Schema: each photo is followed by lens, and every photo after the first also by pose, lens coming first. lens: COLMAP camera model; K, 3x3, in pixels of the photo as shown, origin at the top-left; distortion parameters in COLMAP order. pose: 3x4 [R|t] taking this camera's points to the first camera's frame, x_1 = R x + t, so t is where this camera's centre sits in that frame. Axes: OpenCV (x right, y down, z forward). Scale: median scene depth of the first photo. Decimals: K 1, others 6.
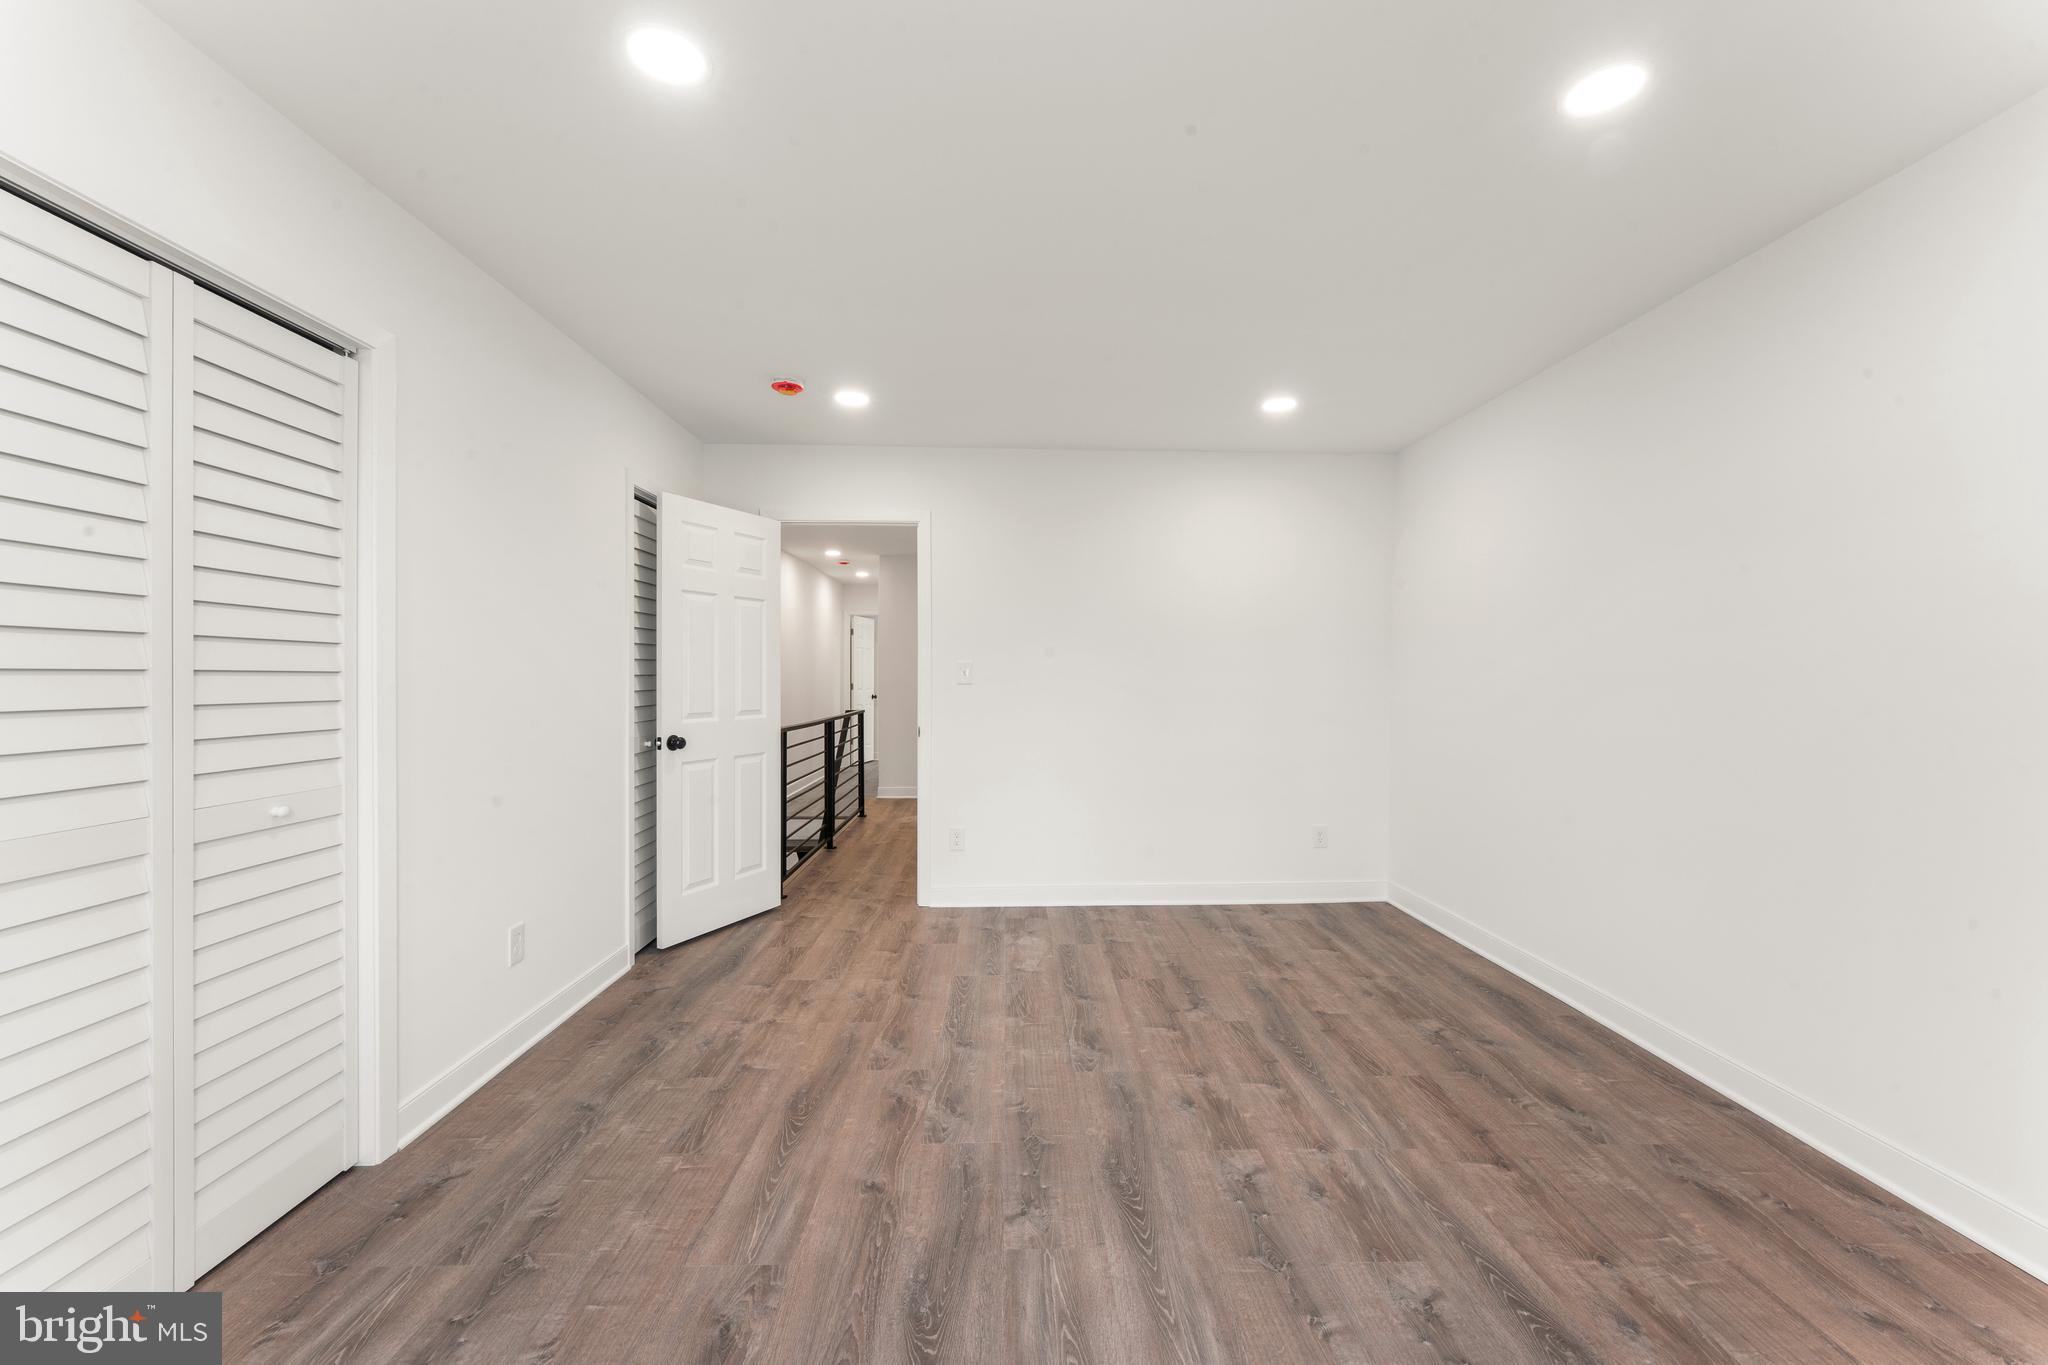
lens RADIAL K [[820.3, 0, 1025.4], [0, 820.3, 691.4], [0, 0, 1]] dist [-0.000262, -0.001868]
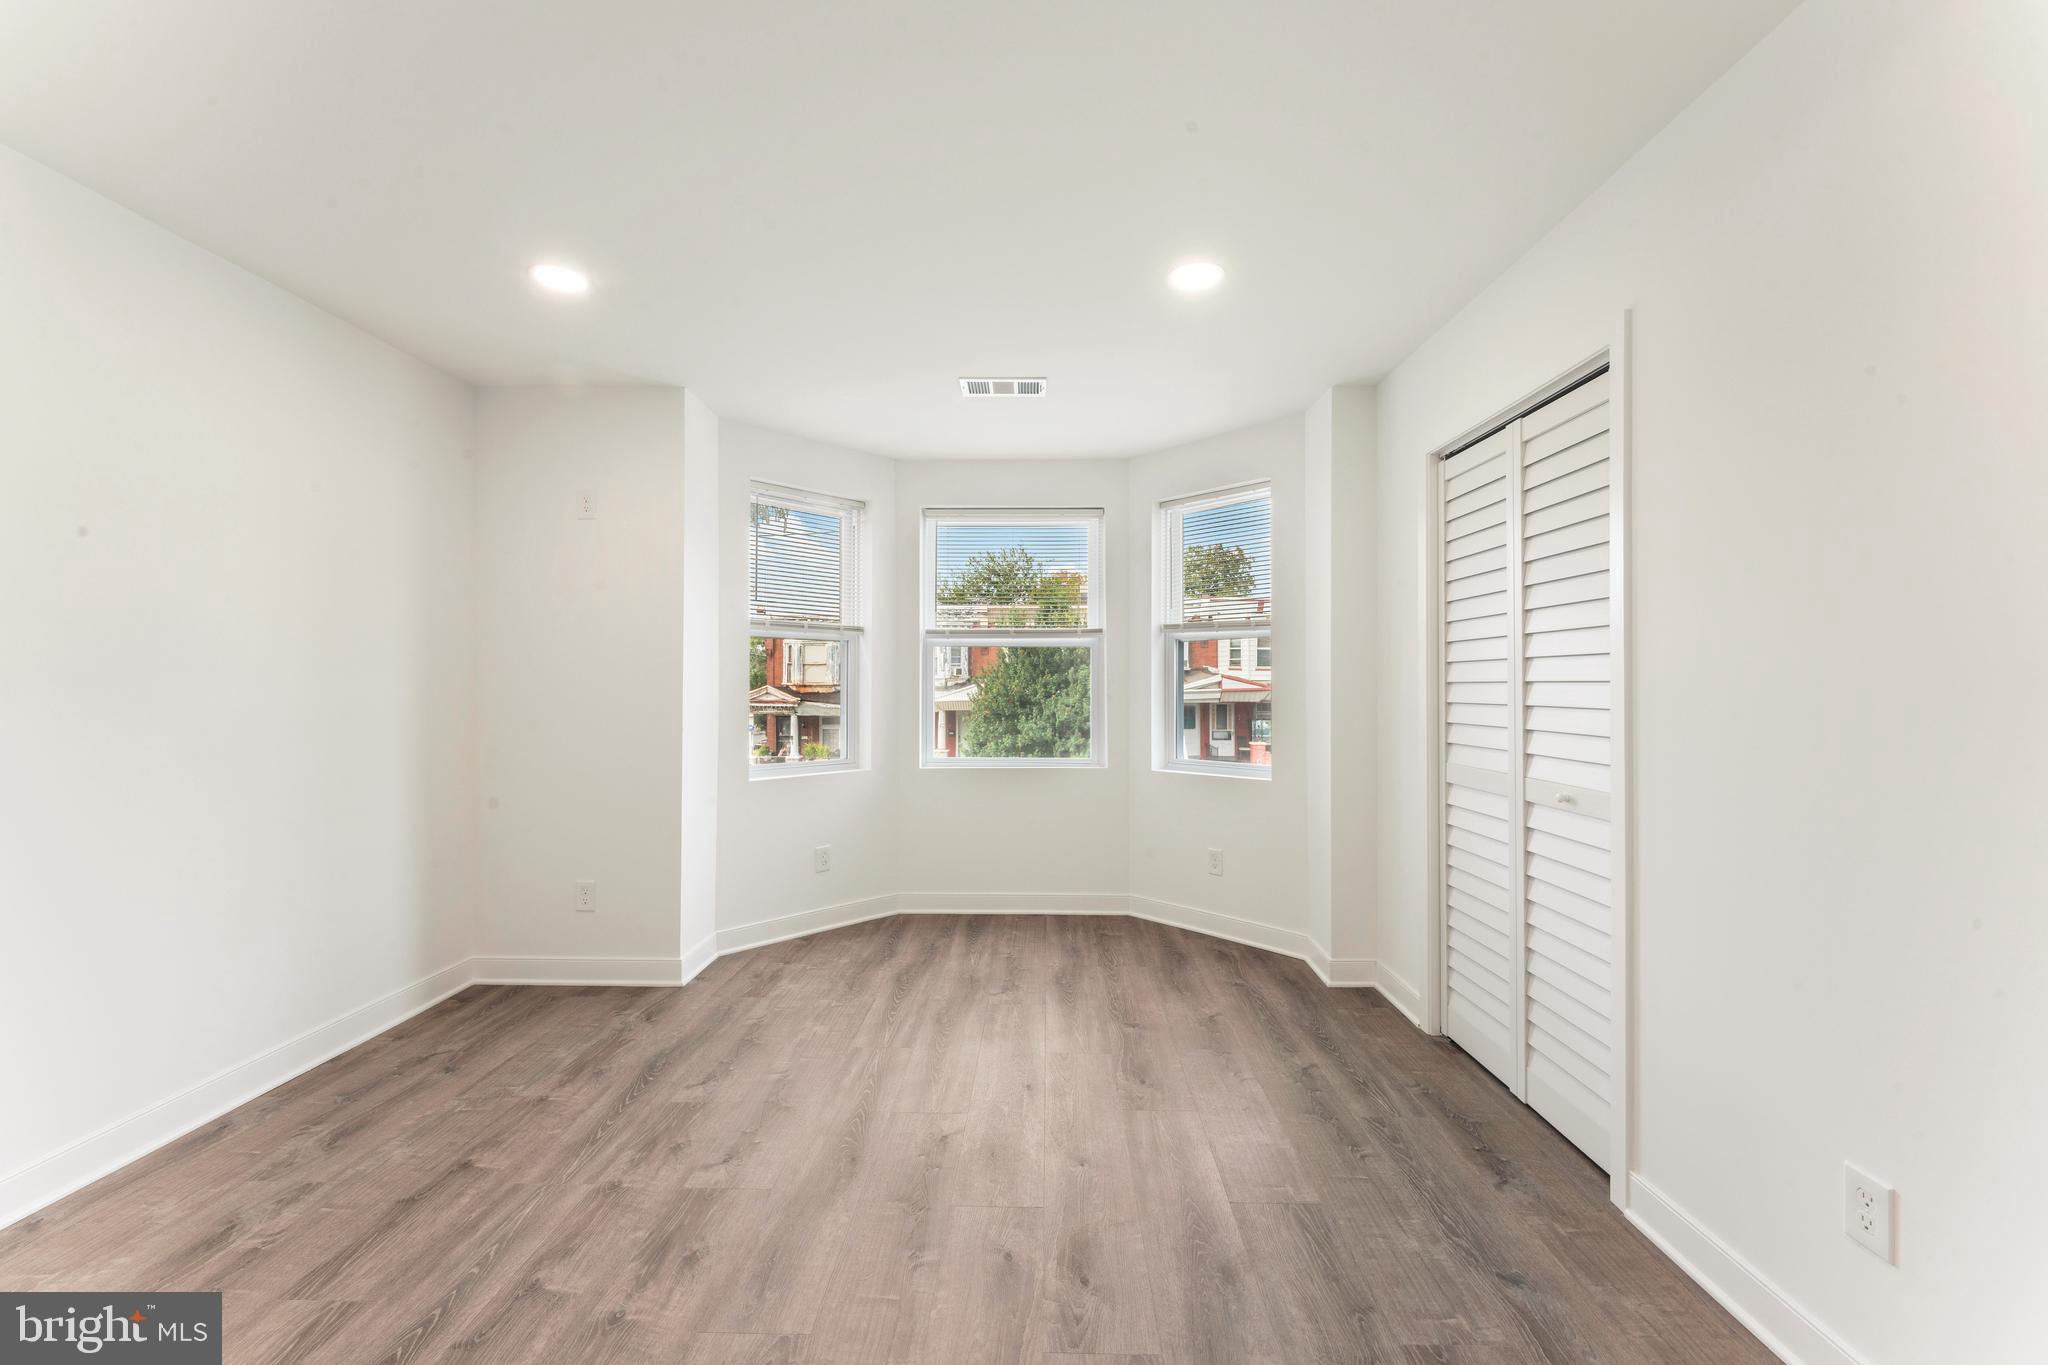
lens RADIAL K [[820.3, 0, 1005.7], [0, 820.3, 682.8], [0, 0, 1]] dist [-0.000262, -0.001868]
pose [[-0.997217, -0.003528, 0.074468, -0.135056], [-0.002414, 0.999884, 0.015042, -0.029413], [-0.074512, 0.014820, -0.997110, 1.690858]]
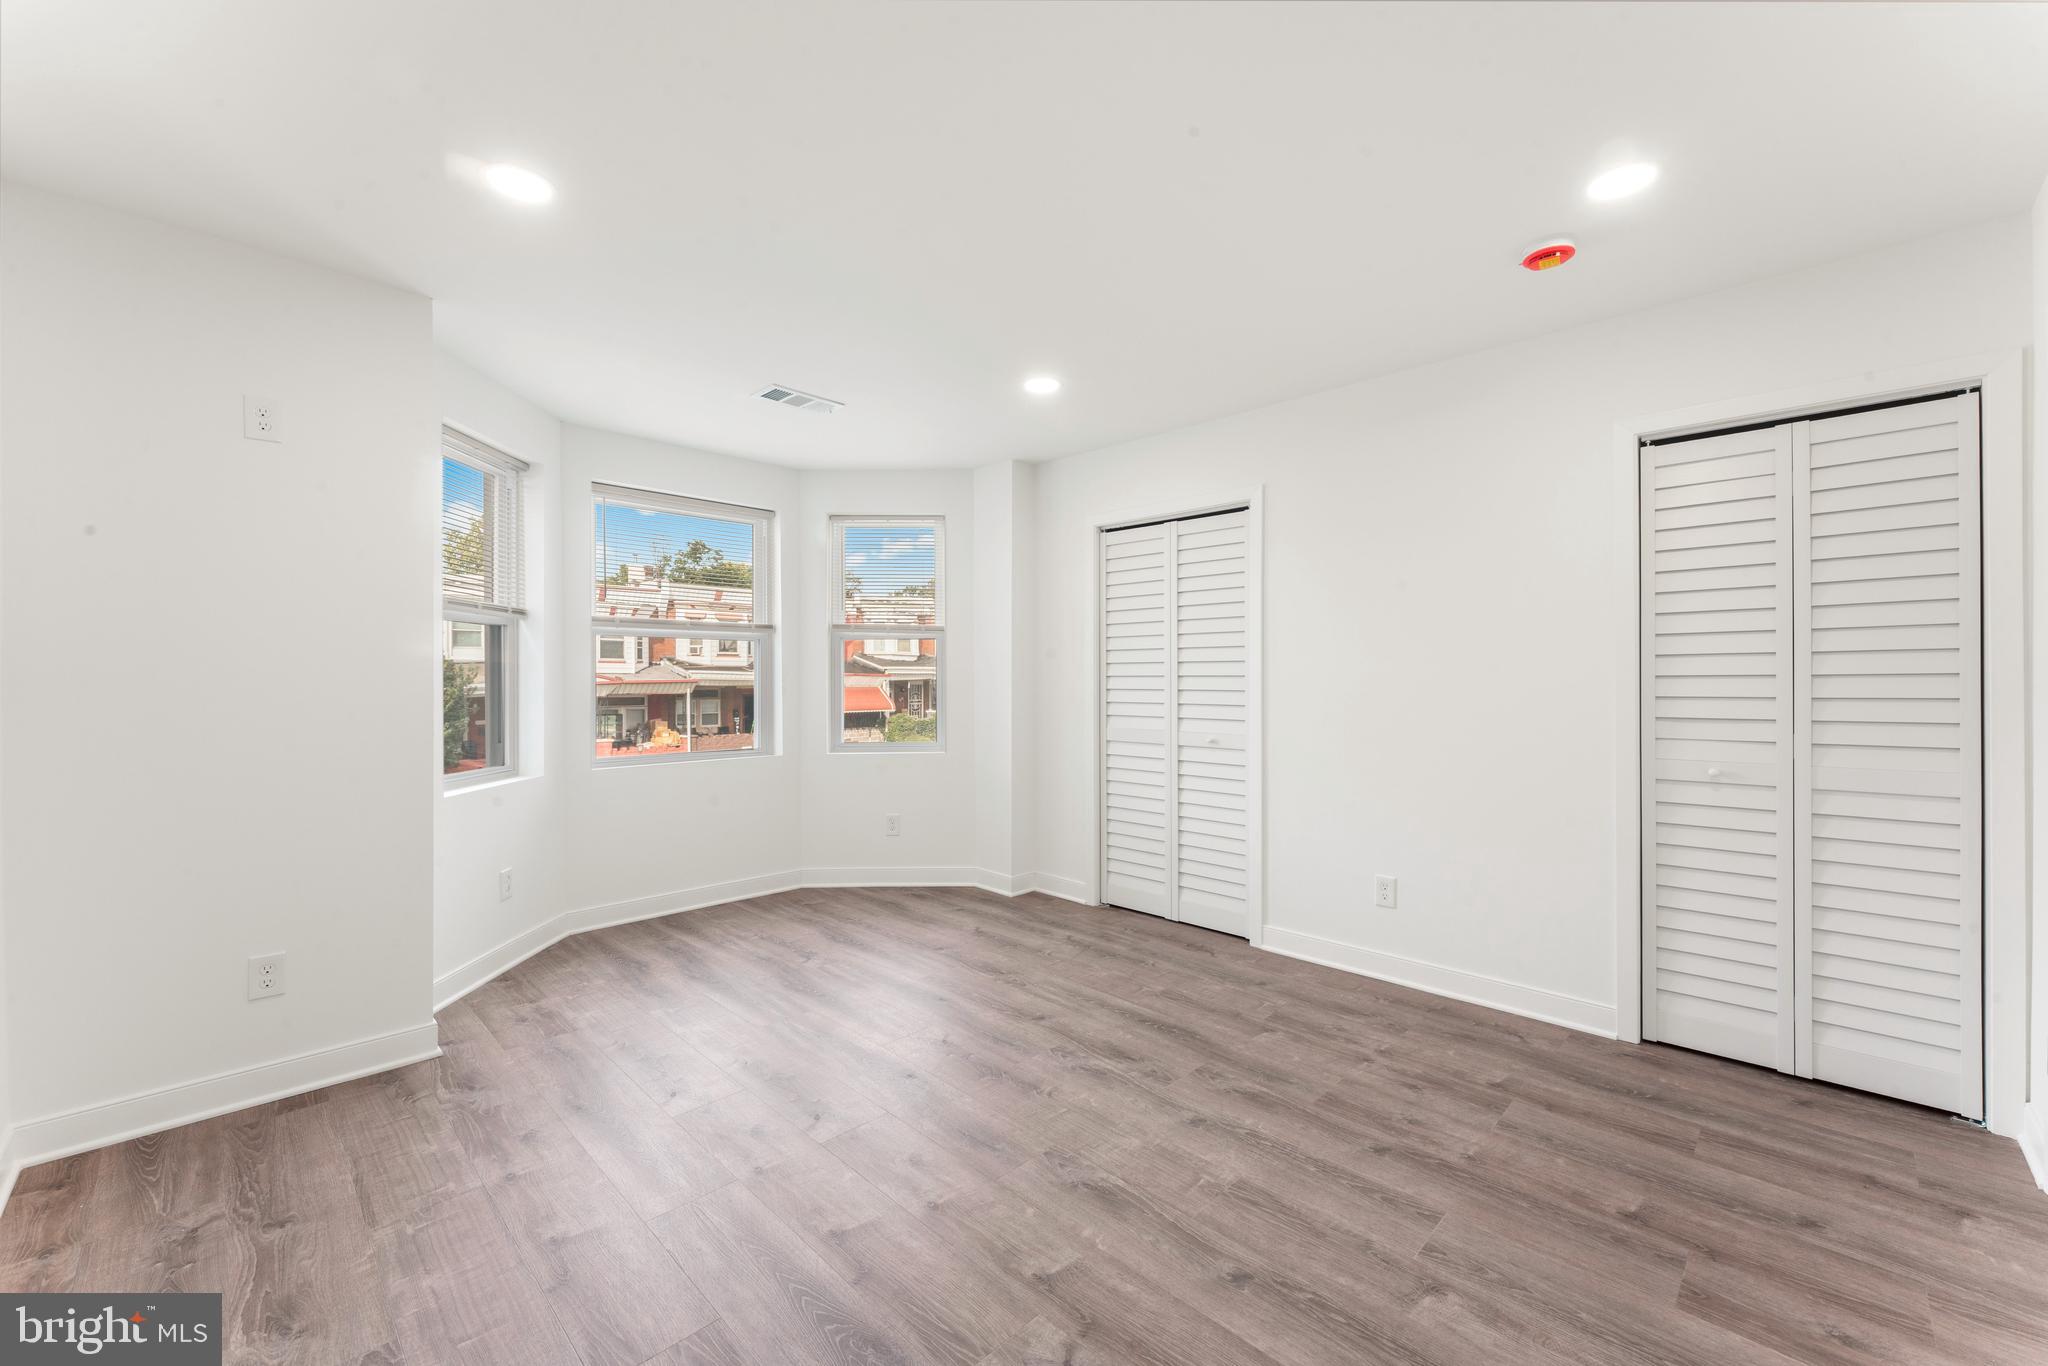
lens RADIAL K [[820.3, 0, 1021.8], [0, 820.3, 685.6], [0, 0, 1]] dist [-0.000262, -0.001868]
pose [[-0.734174, 0.000016, -0.678961, 0.696998], [-0.014126, 0.999783, 0.015298, -0.018113], [0.678814, 0.020822, -0.734015, 1.683219]]
